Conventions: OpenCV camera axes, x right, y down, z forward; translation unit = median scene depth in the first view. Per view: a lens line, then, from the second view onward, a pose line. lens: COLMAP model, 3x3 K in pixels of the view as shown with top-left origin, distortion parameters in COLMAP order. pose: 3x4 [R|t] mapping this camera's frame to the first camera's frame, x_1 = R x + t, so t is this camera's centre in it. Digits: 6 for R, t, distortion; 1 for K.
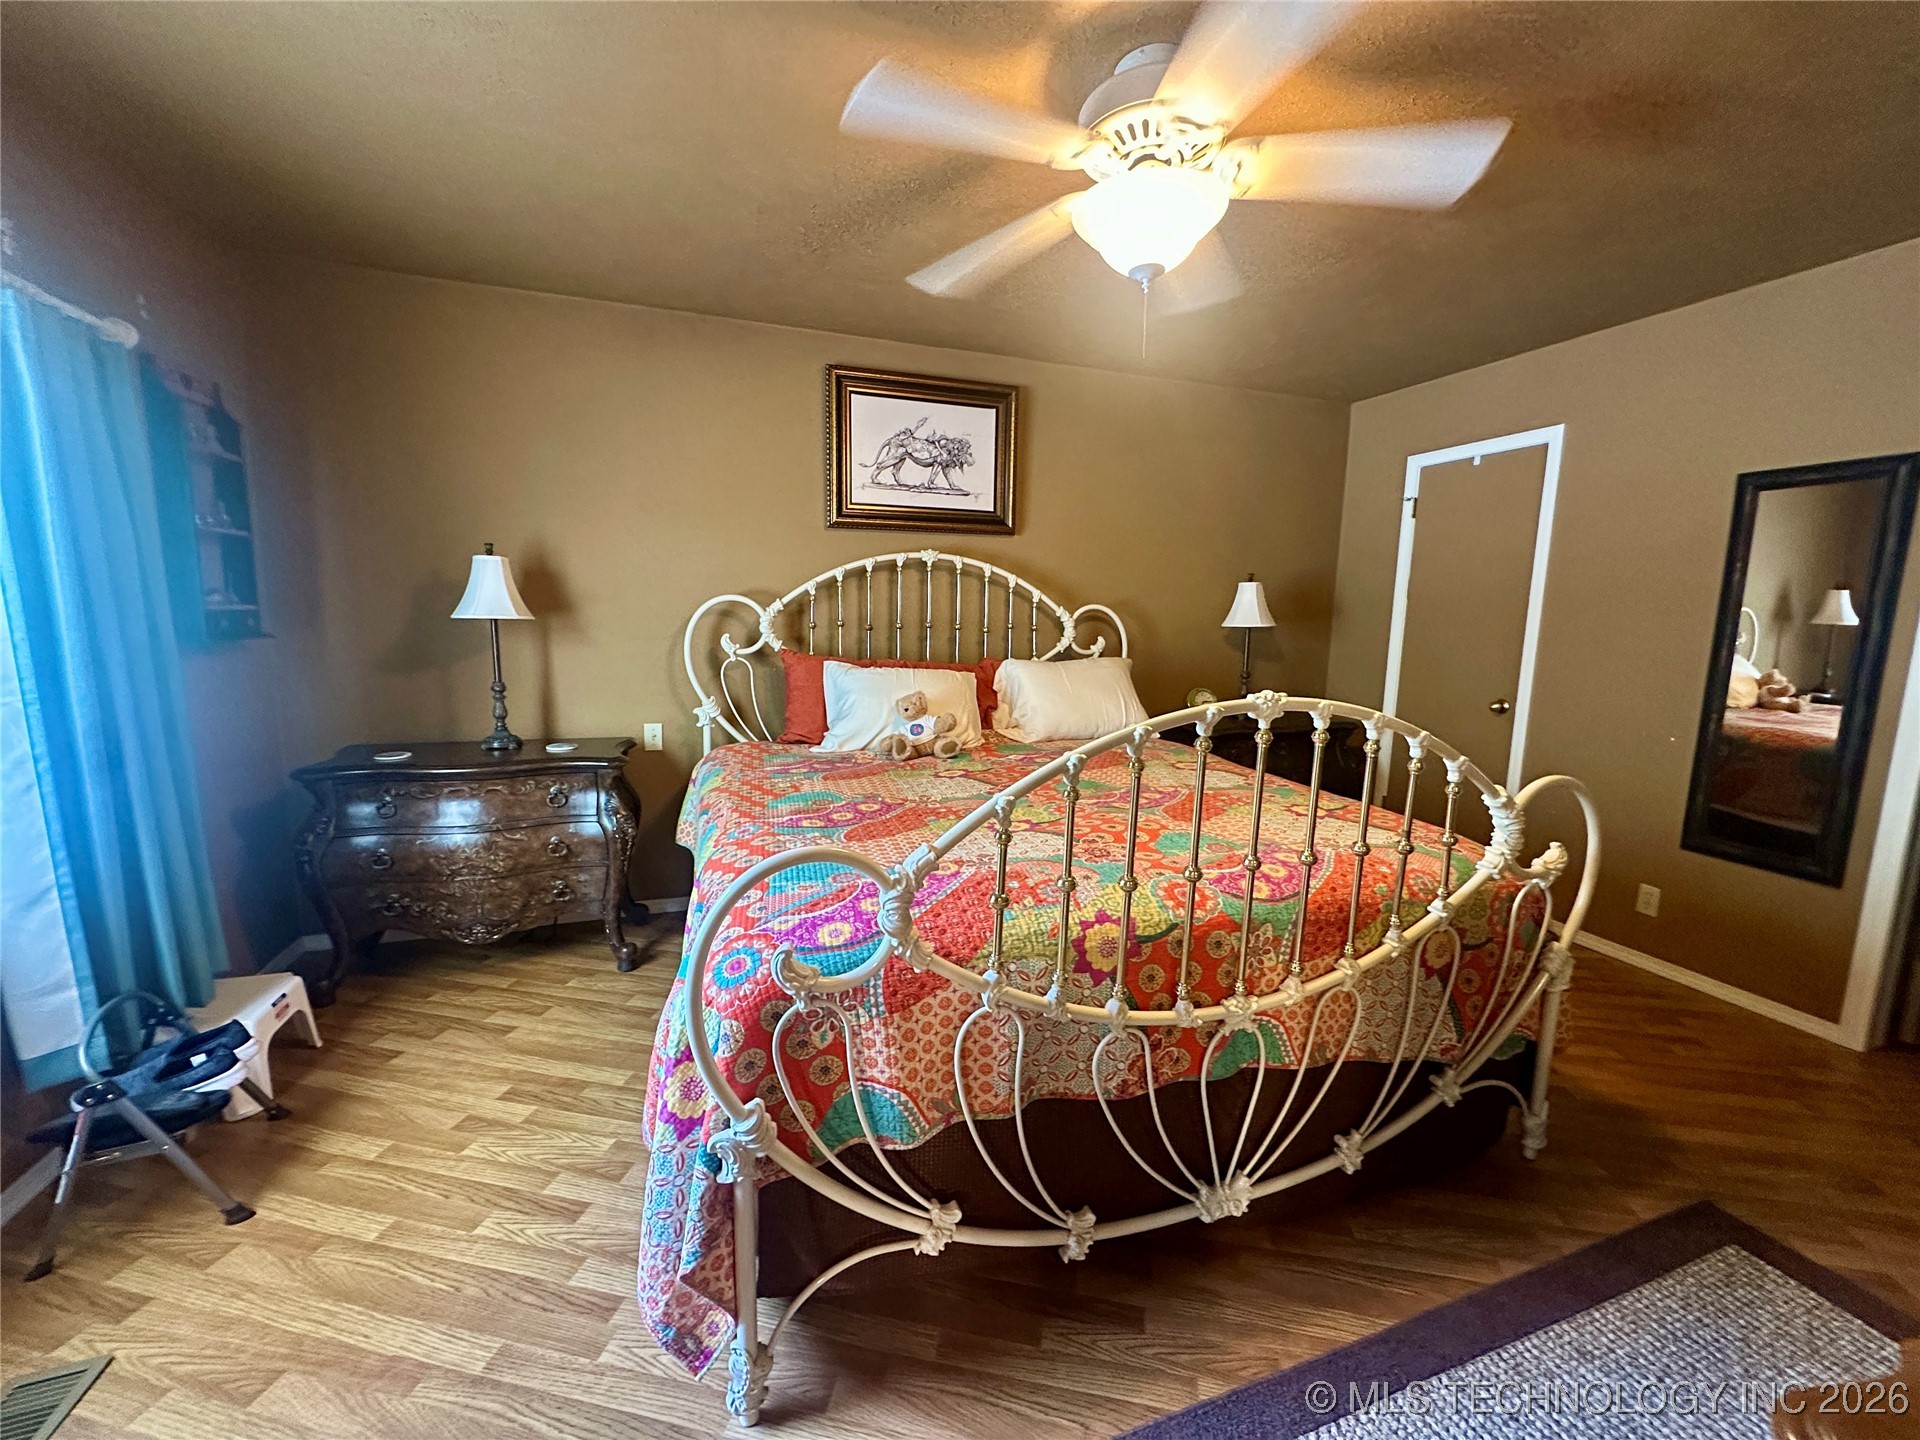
lens RADIAL K [[761.4, 0, 962.6], [0, 761.4, 721.1], [0, 0, 1]] dist [-0.000394, 0.000461]
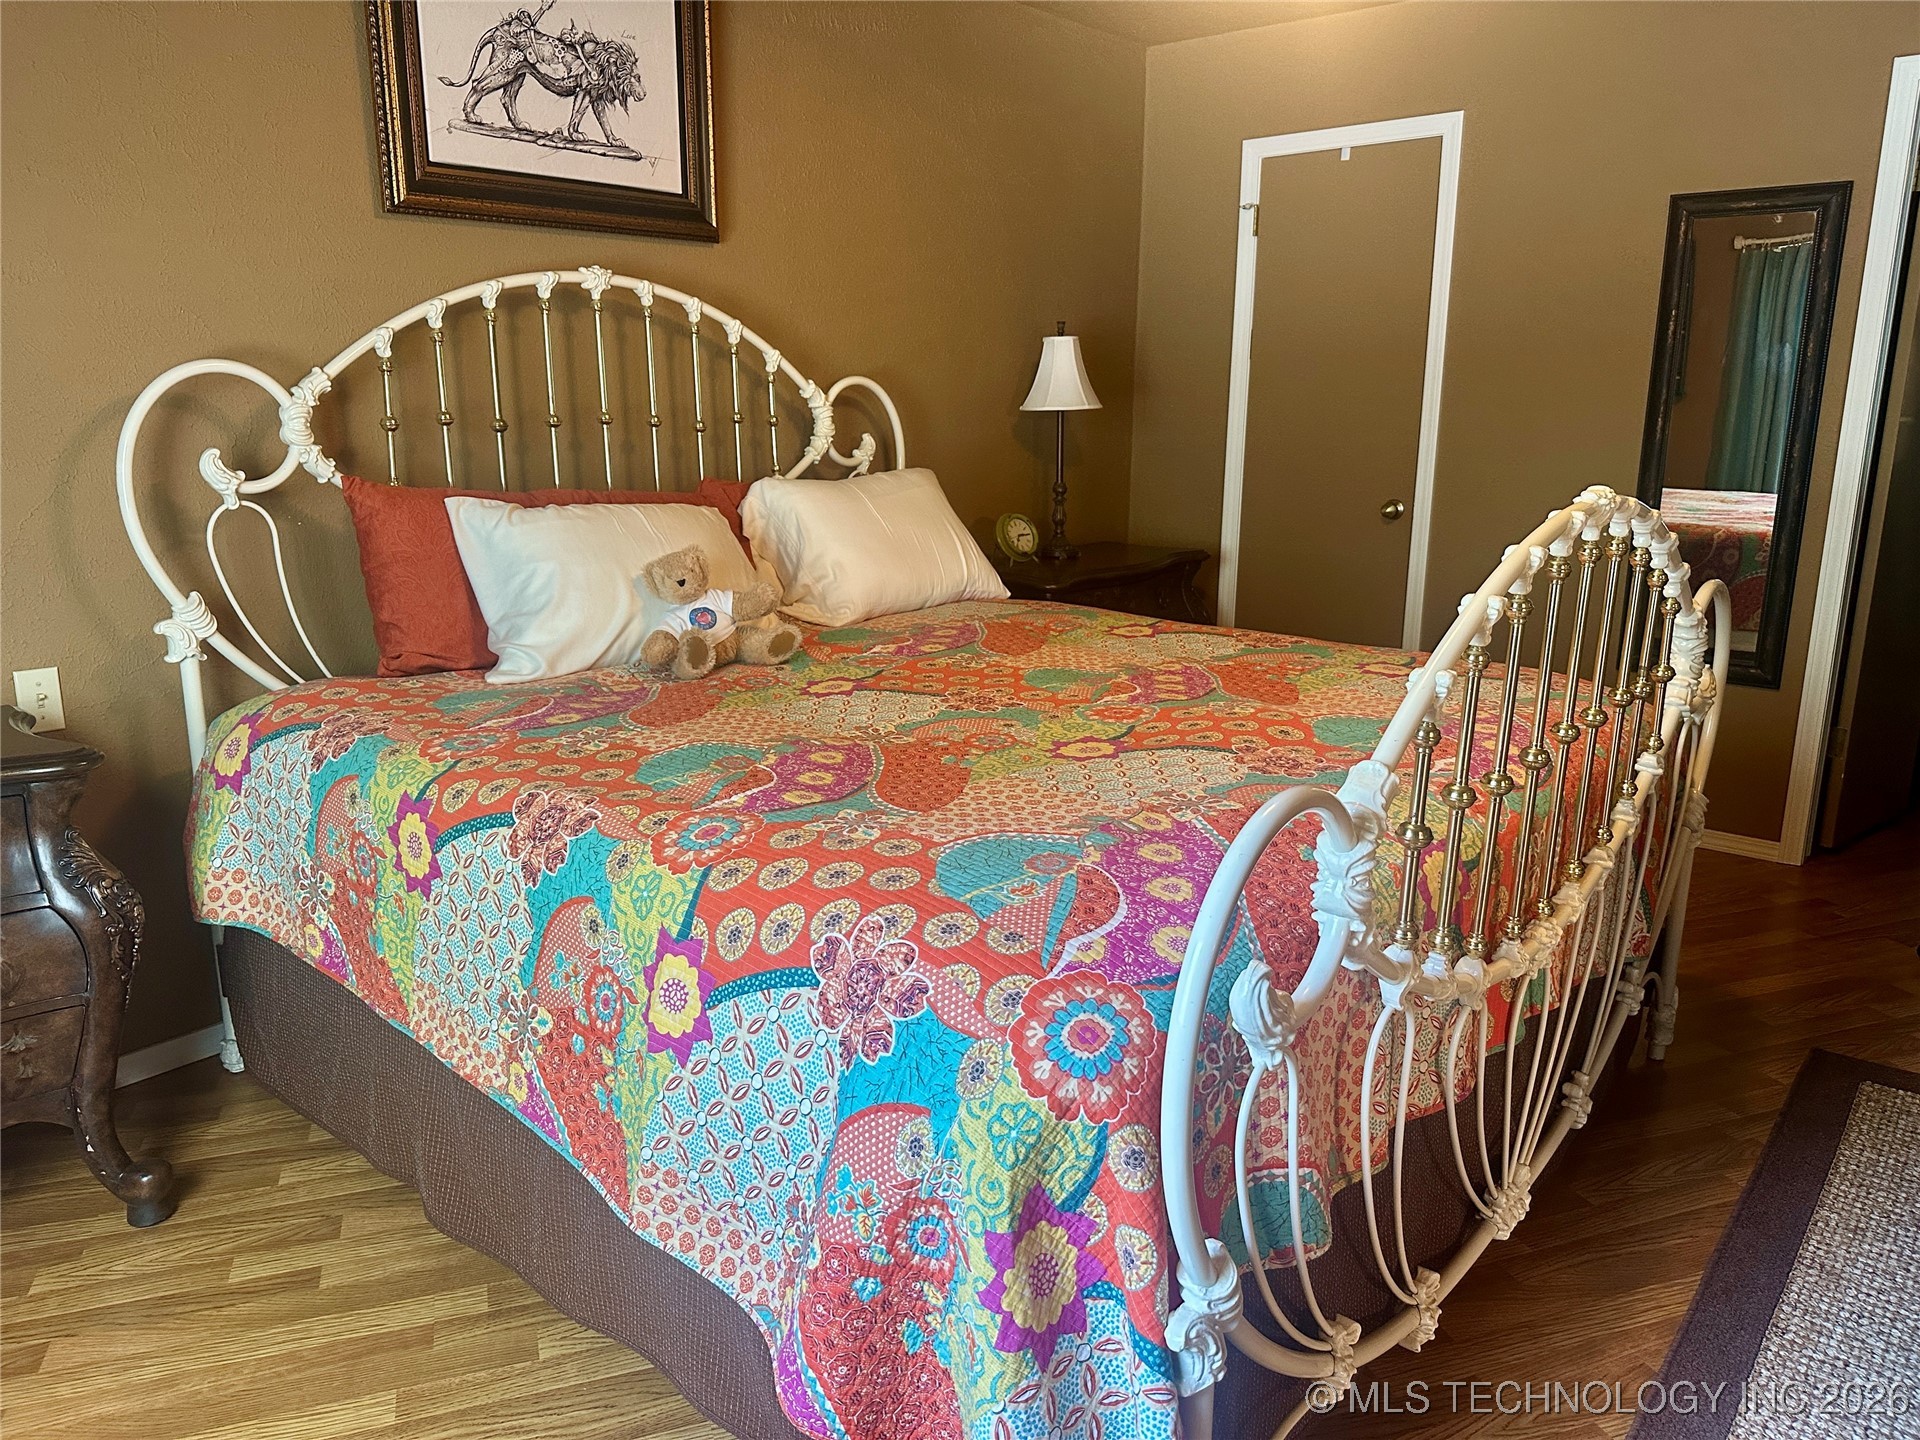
lens RADIAL K [[1338.1, 0, 947.9], [0, 1338.1, 716.9], [0, 0, 1]] dist [0.063060, -0.070363]
pose [[0.865120, -0.135415, 0.482940, -0.331417], [0.089842, 0.989130, 0.116409, -0.012470], [-0.493453, -0.057319, 0.867882, 0.086366]]
